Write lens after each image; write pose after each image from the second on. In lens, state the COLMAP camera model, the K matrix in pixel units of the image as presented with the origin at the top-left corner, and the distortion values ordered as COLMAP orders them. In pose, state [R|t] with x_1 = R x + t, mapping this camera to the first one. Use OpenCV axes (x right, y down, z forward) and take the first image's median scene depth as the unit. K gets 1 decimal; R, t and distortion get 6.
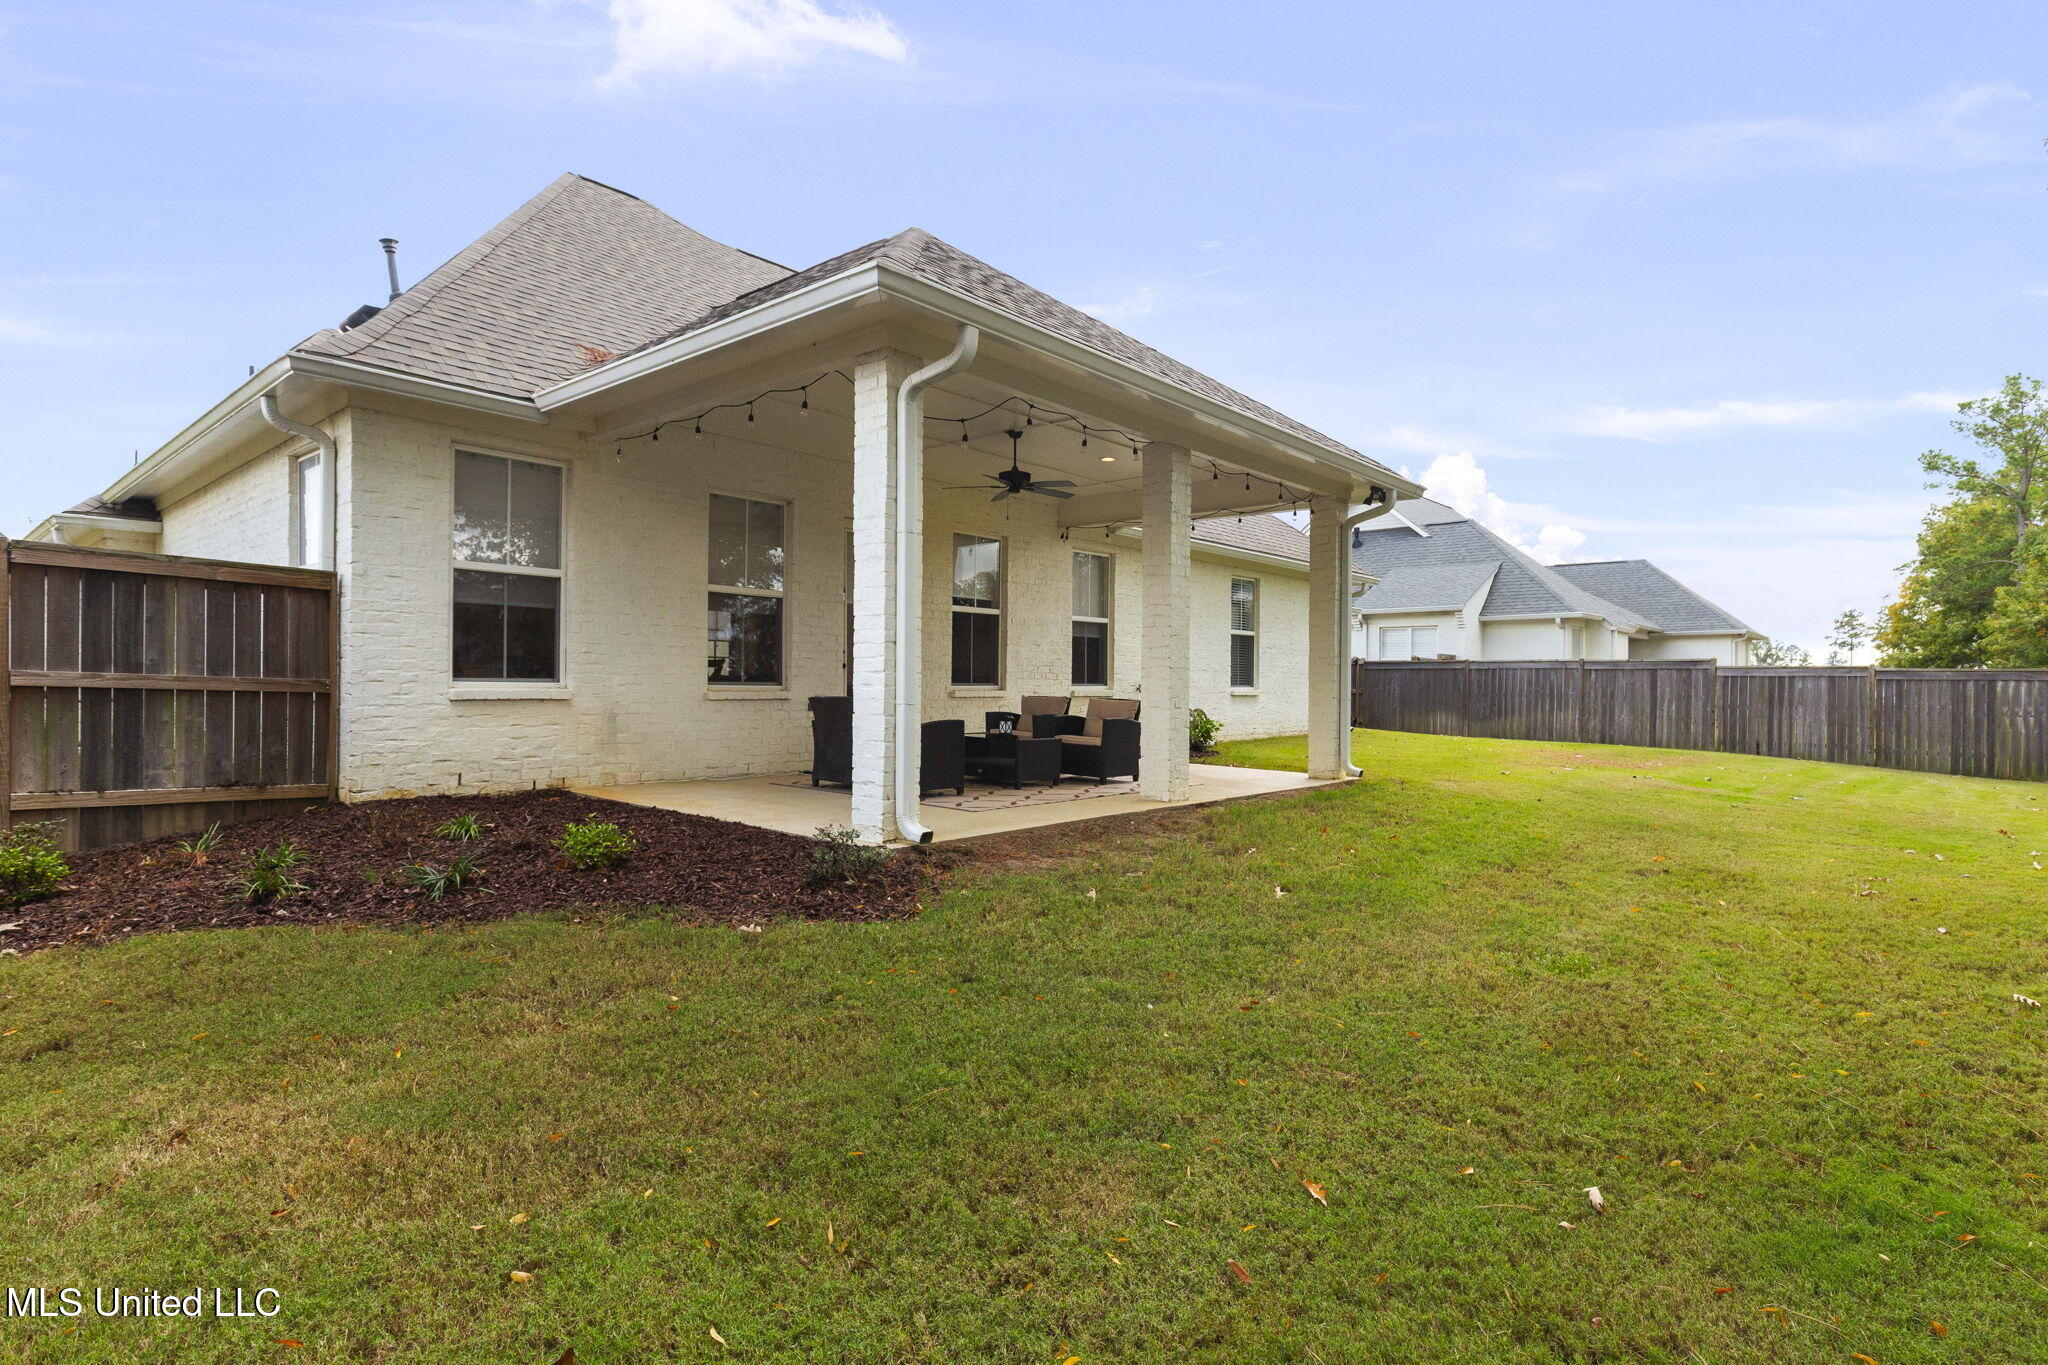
lens RADIAL K [[1006.4, 0, 1025.1], [0, 1006.4, 689.5], [0, 0, 1]] dist [0.000283, -0.000861]
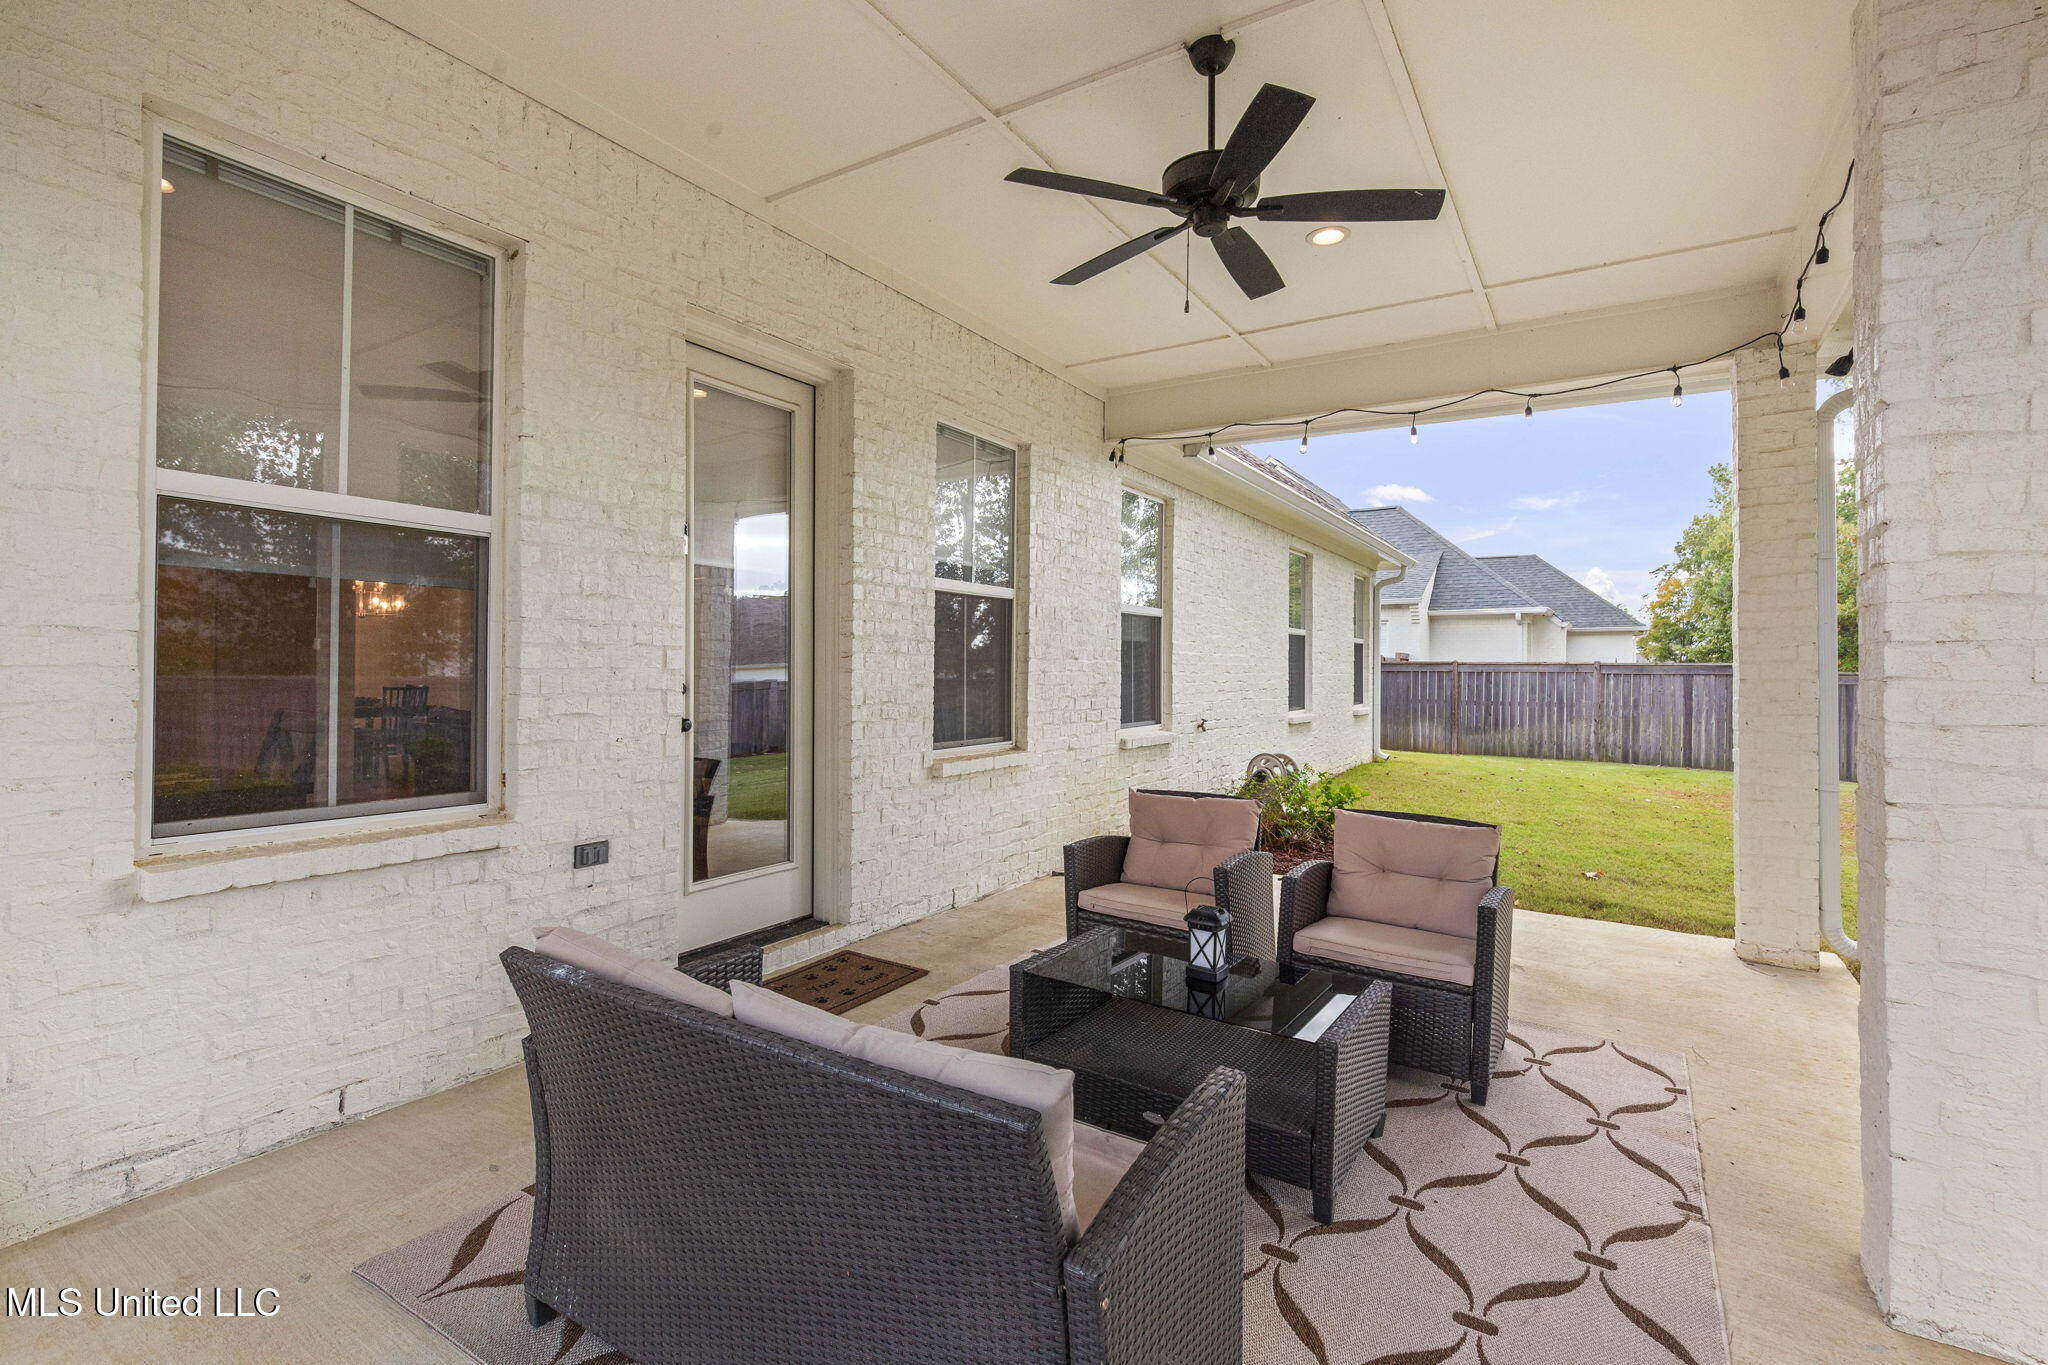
lens RADIAL K [[959.7, 0, 1006.5], [0, 959.7, 654.2], [0, 0, 1]] dist [0.014862, 0.000109]
pose [[0.991436, 0.003252, 0.130554, -0.047142], [-0.000174, 0.999722, -0.023577, -0.018514], [-0.130595, 0.023352, 0.991161, 0.273574]]
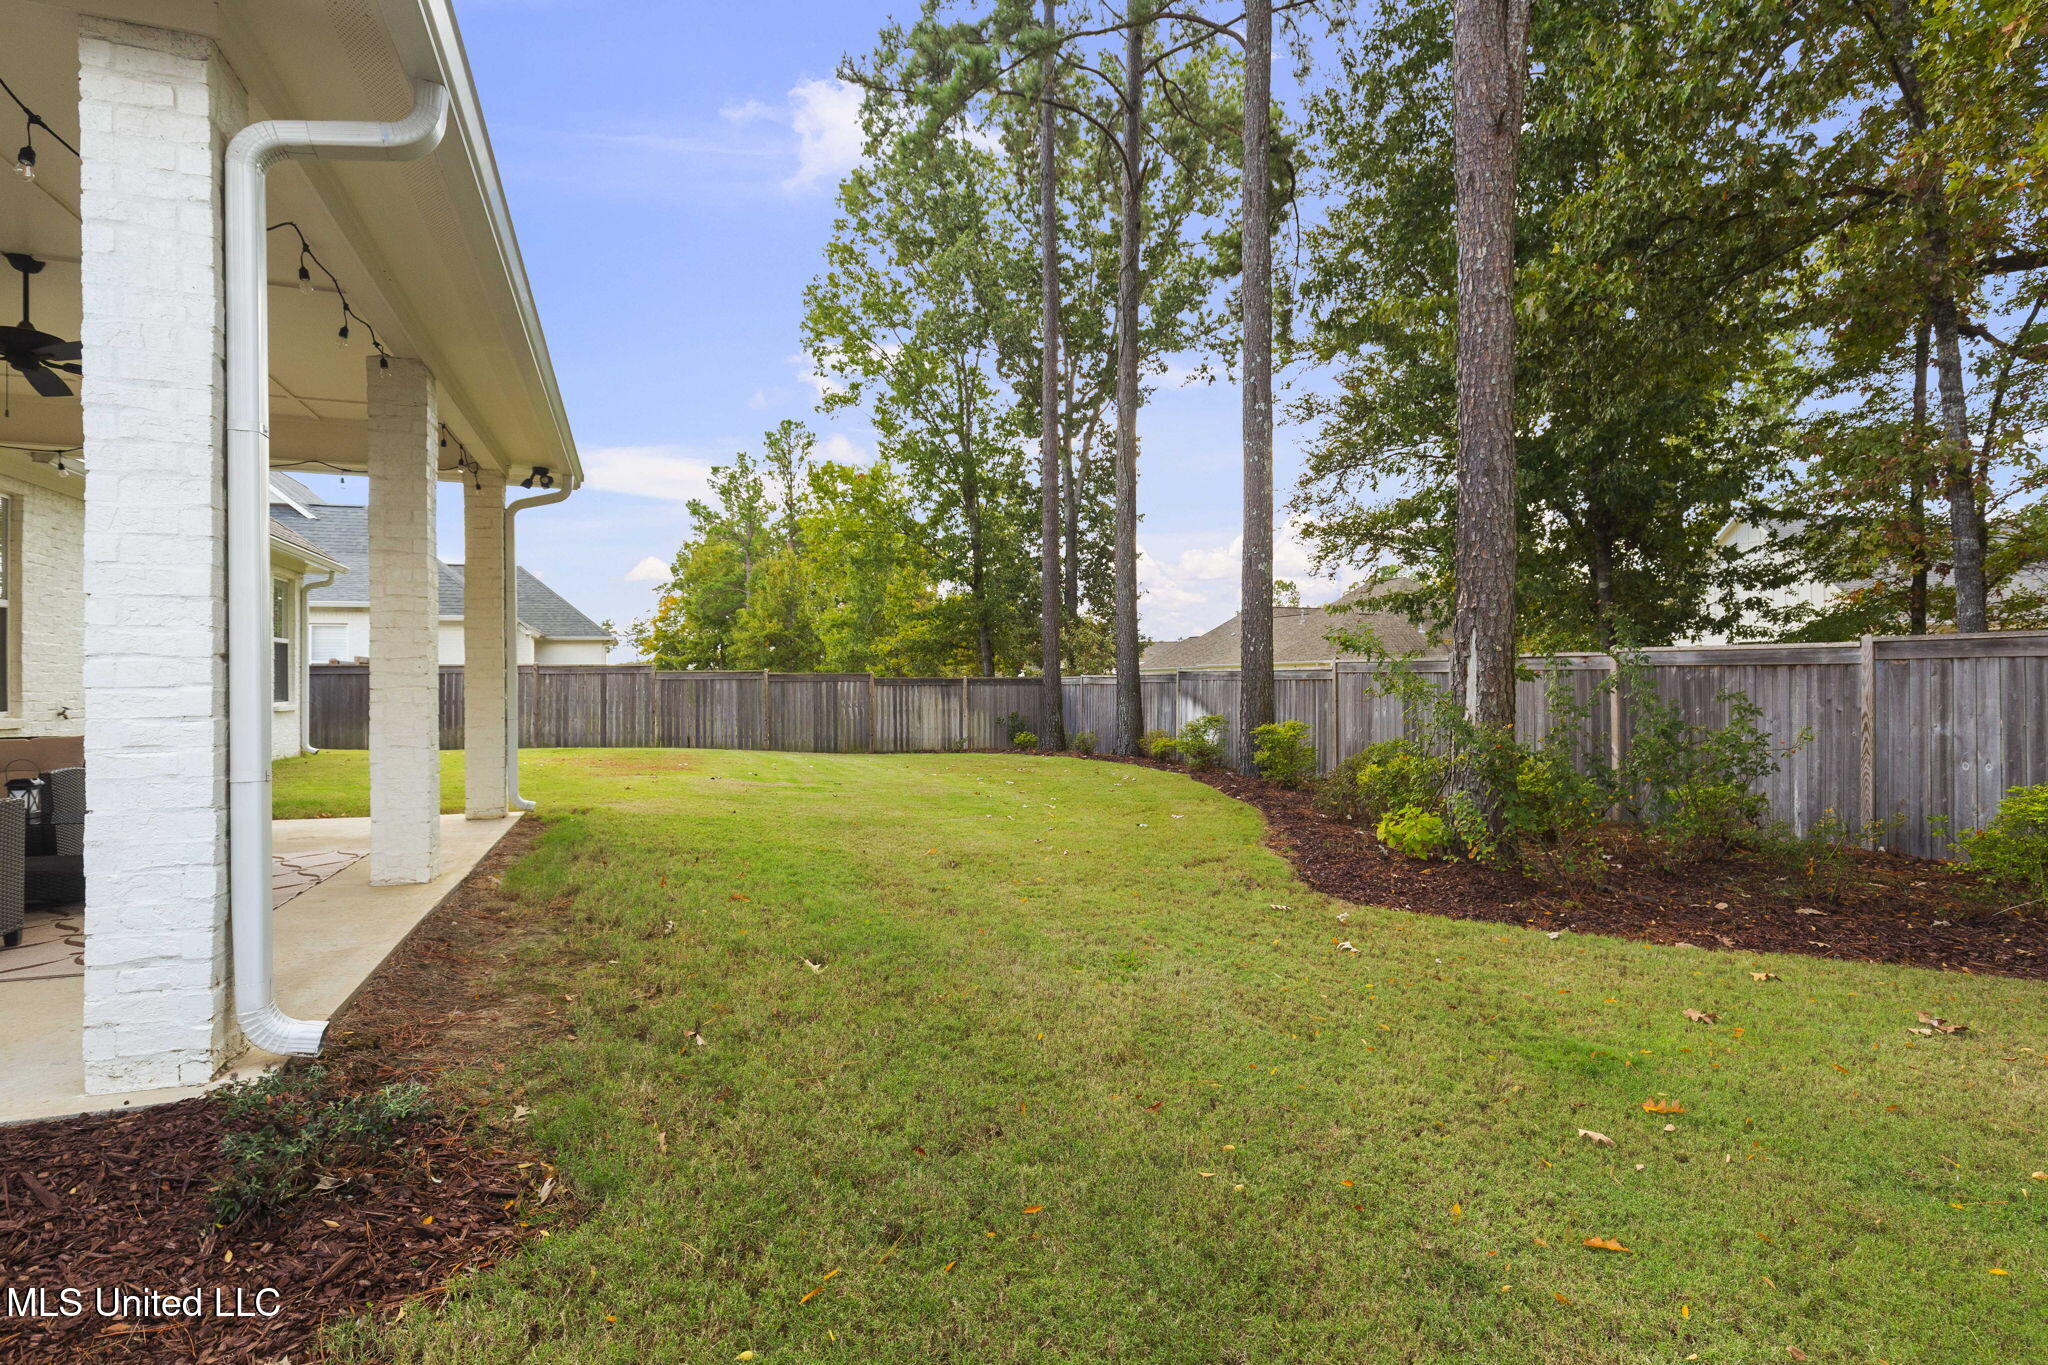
lens RADIAL K [[1006.4, 0, 1018.1], [0, 1006.4, 672.9], [0, 0, 1]] dist [0.000283, -0.000861]
pose [[0.485816, -0.004288, 0.874051, -0.089316], [0.019024, 0.999803, -0.005669, -0.007071], [-0.873854, 0.019382, 0.485802, 0.105950]]
